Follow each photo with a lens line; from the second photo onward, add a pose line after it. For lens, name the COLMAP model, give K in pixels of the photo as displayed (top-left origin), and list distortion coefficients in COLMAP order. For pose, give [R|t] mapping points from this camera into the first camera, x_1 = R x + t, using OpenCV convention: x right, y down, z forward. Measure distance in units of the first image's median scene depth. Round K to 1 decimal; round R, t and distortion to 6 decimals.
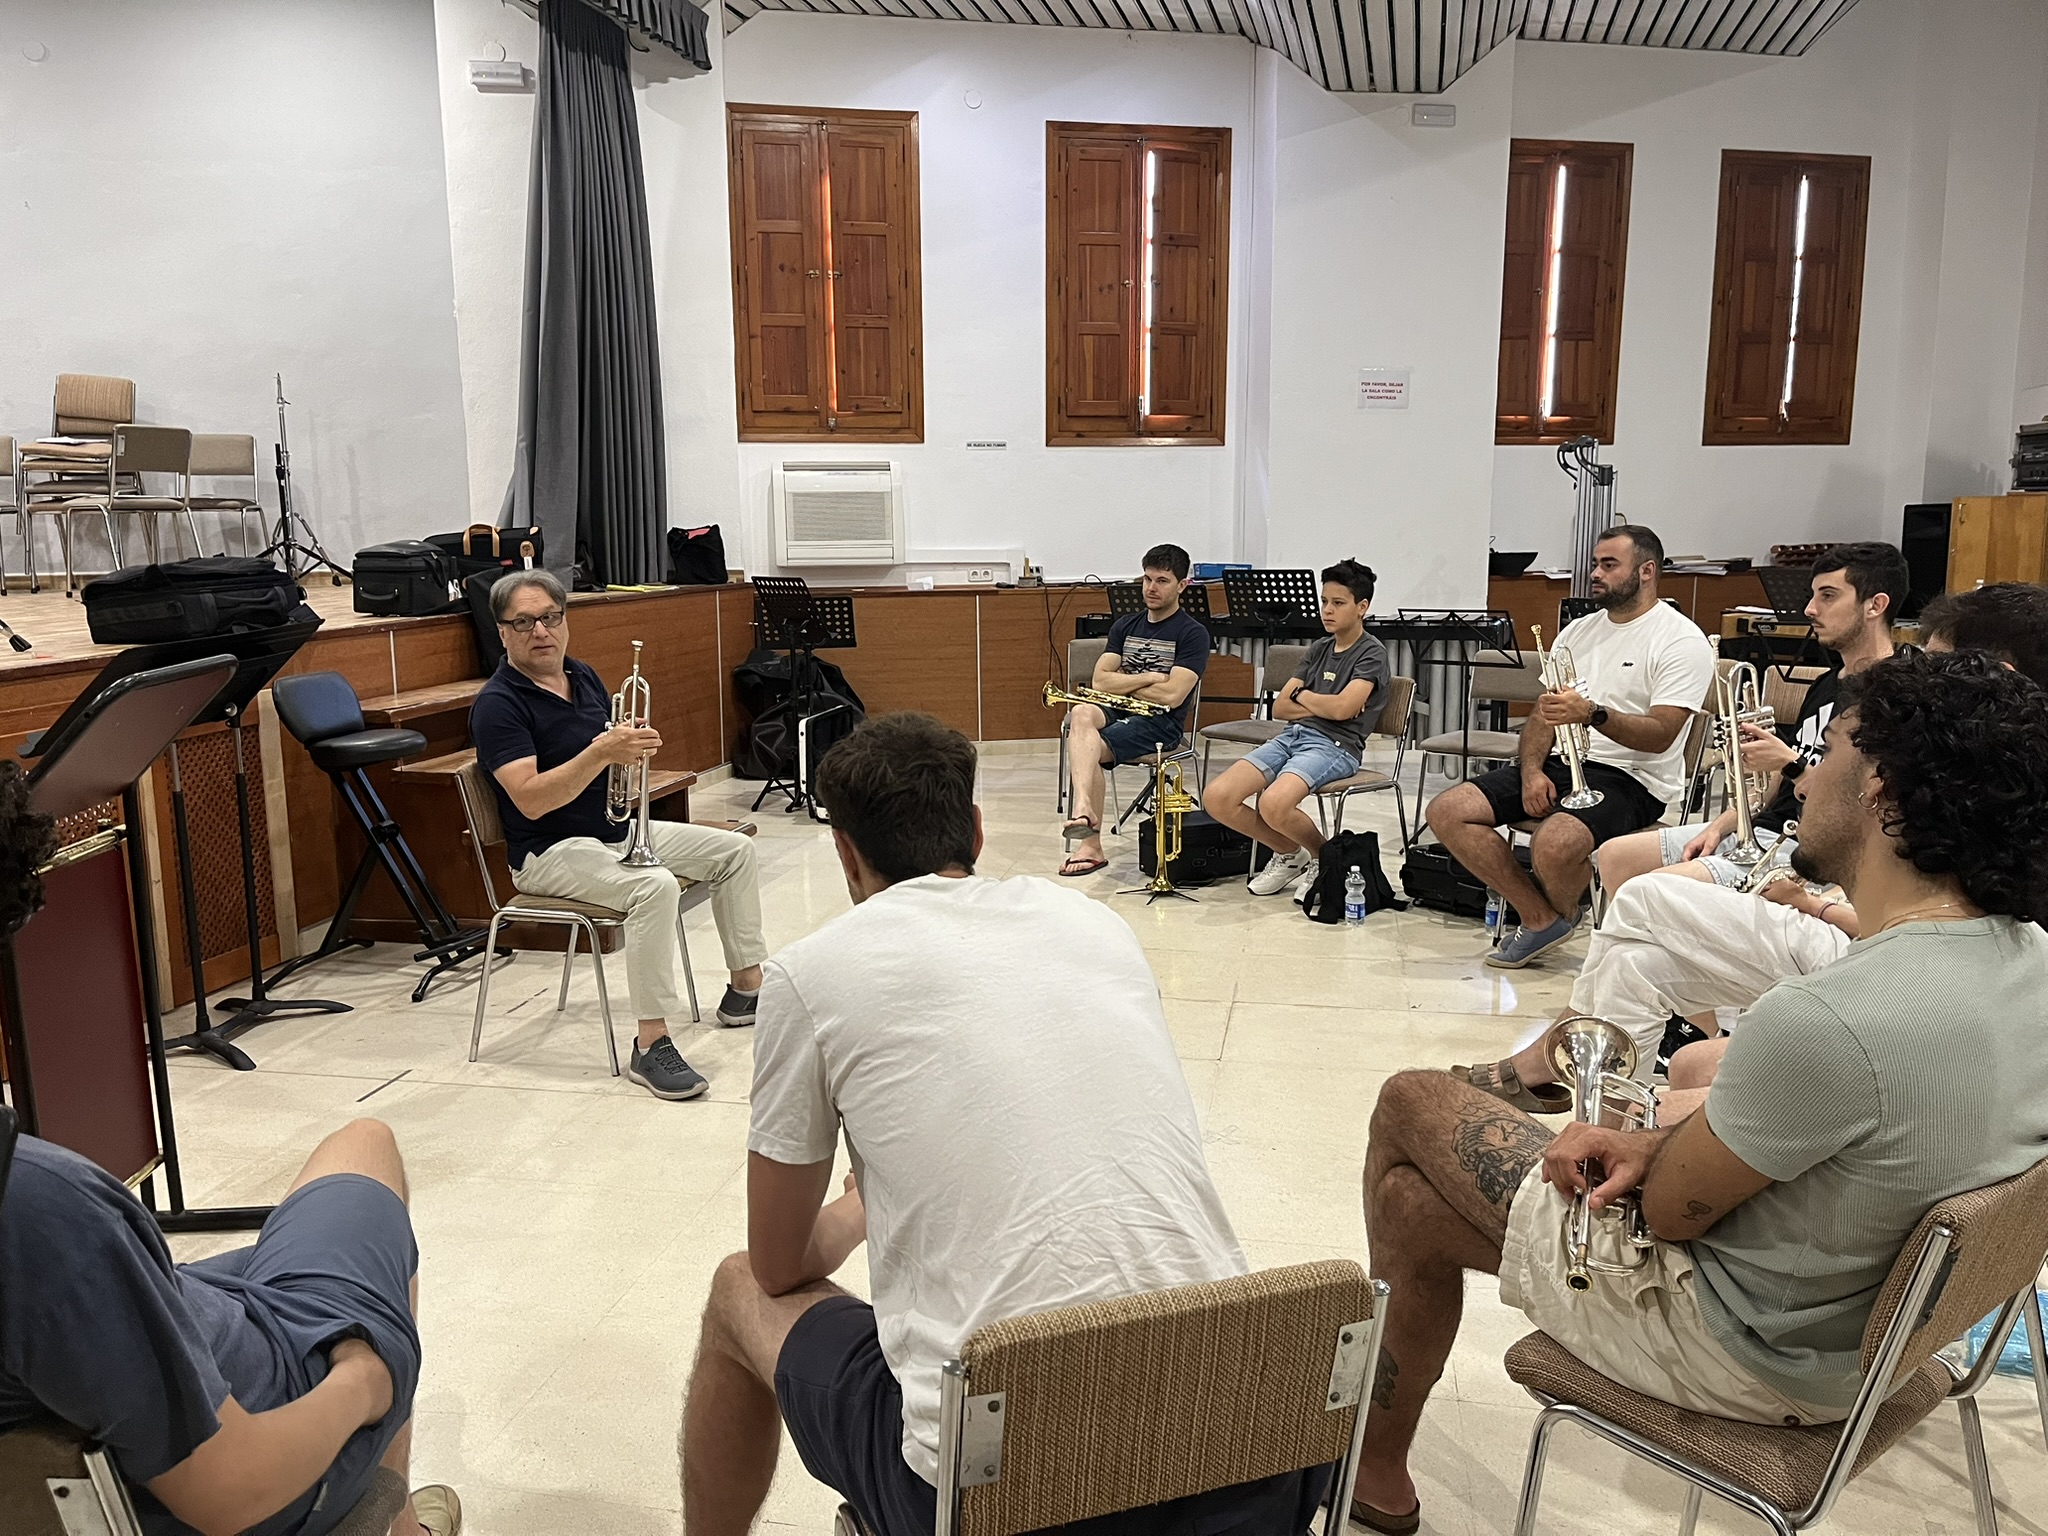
lens RADIAL K [[1548.3, 0, 1022.2], [0, 1548.3, 770.1], [0, 0, 1]] dist [0.037048, -0.060152]
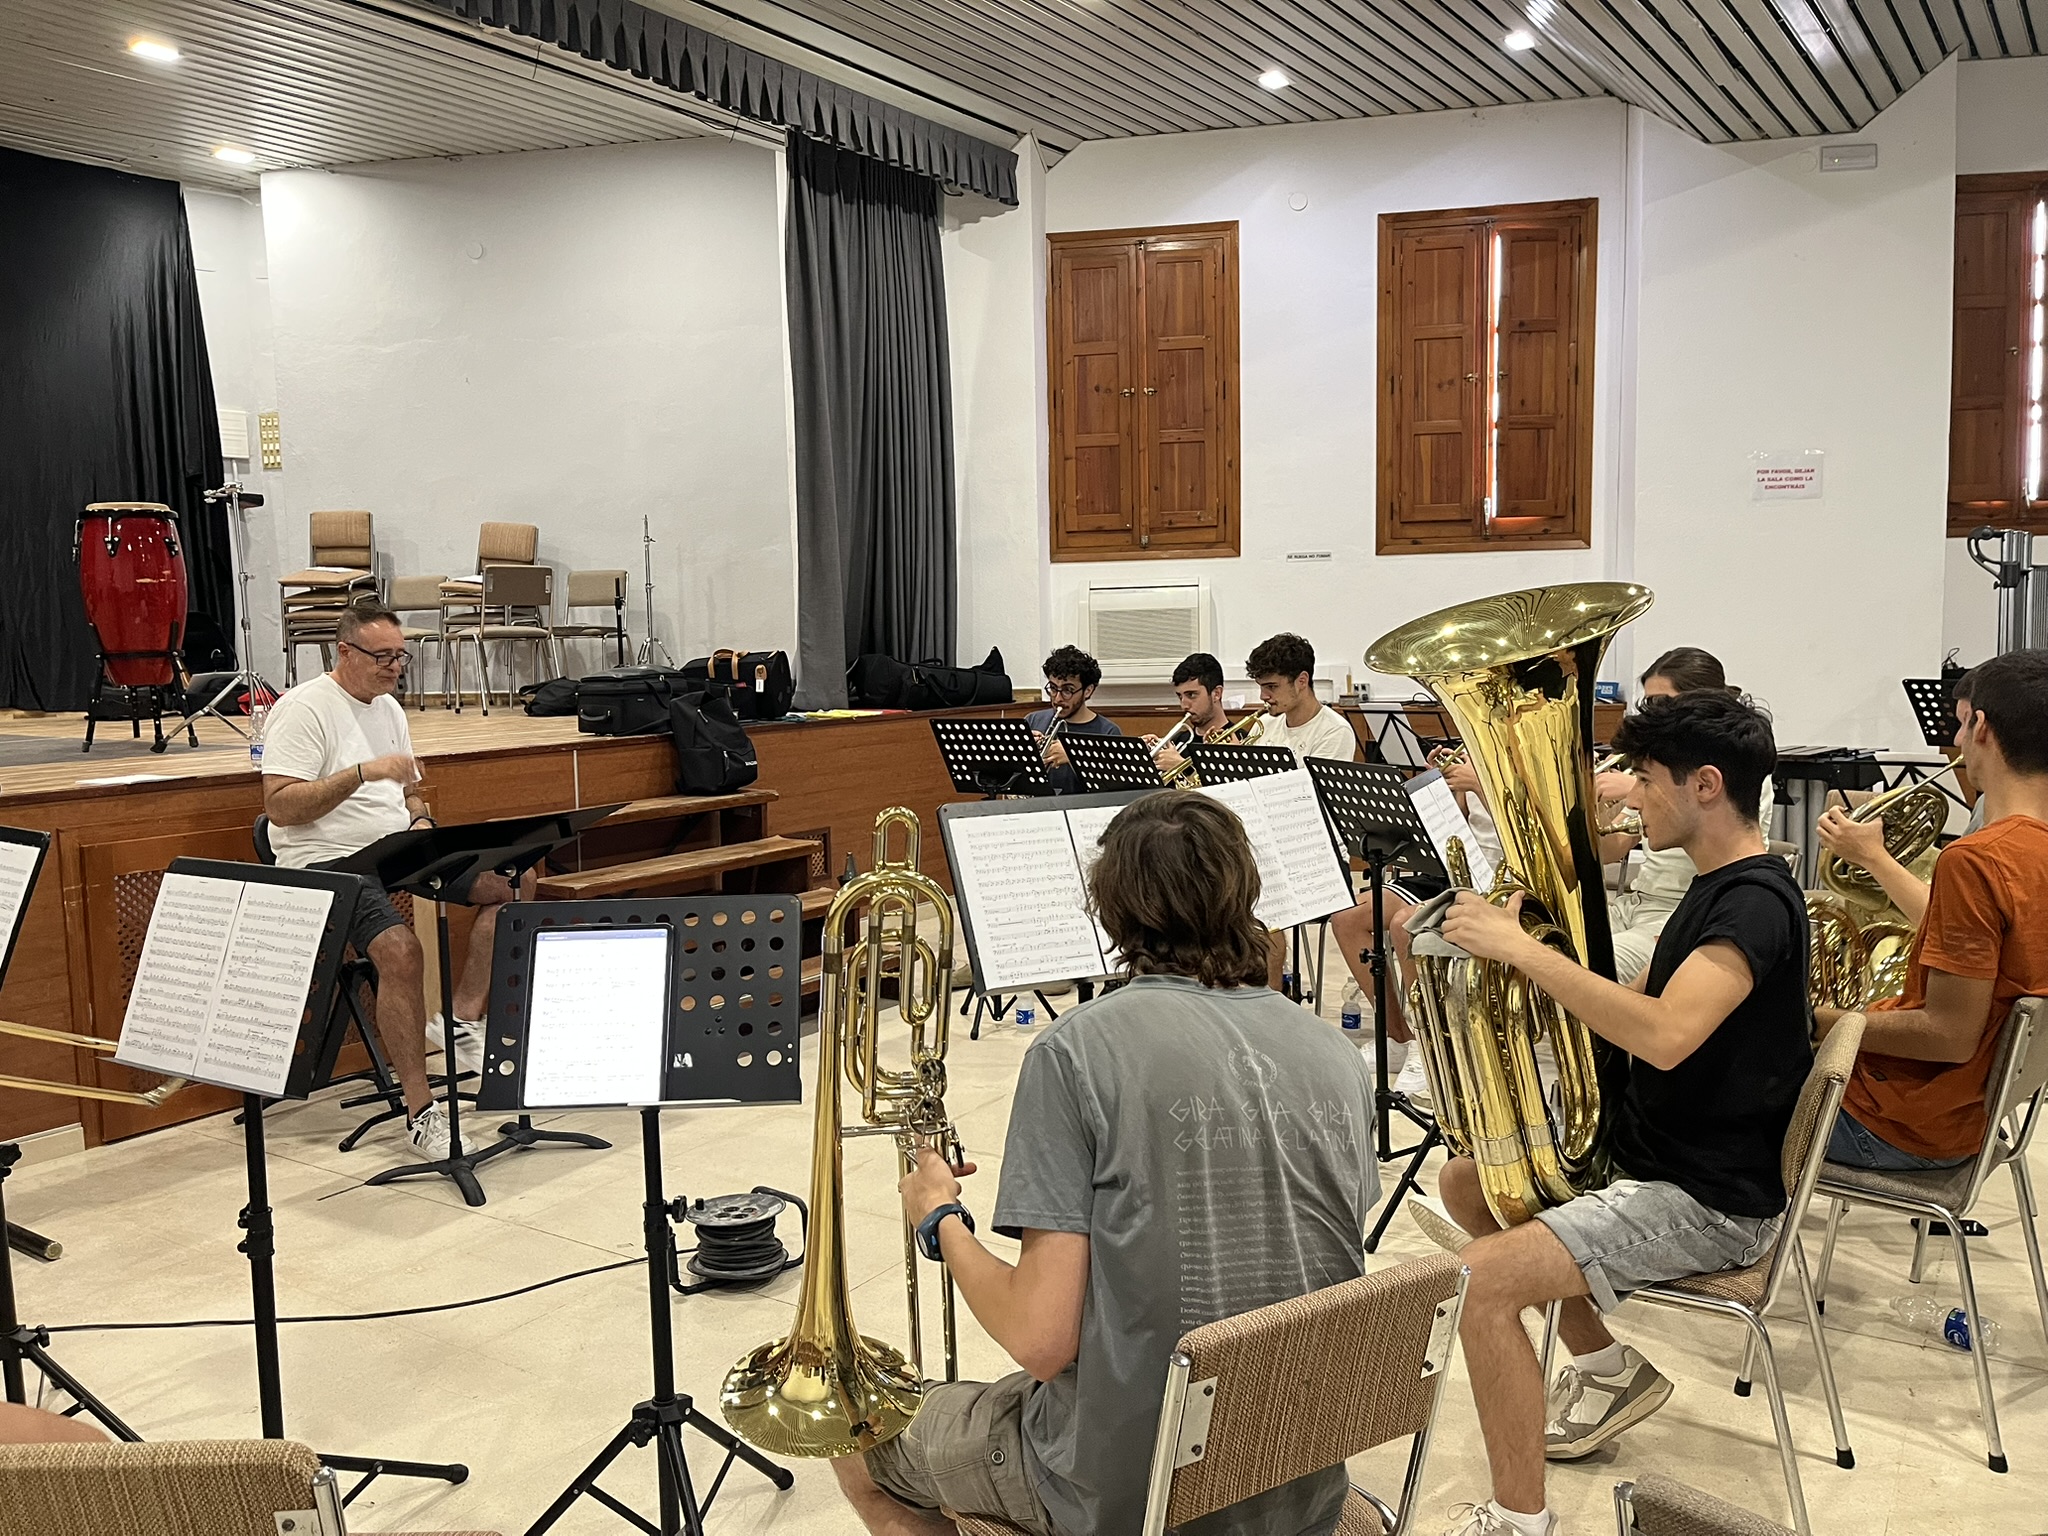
lens RADIAL K [[1548.3, 0, 1017.2], [0, 1548.3, 769.3], [0, 0, 1]] dist [0.037048, -0.060152]
pose [[0.925481, 0.021175, -0.378201, 0.177233], [-0.047427, 0.997057, -0.060234, -0.015918], [0.375813, 0.073683, 0.923762, 0.073545]]
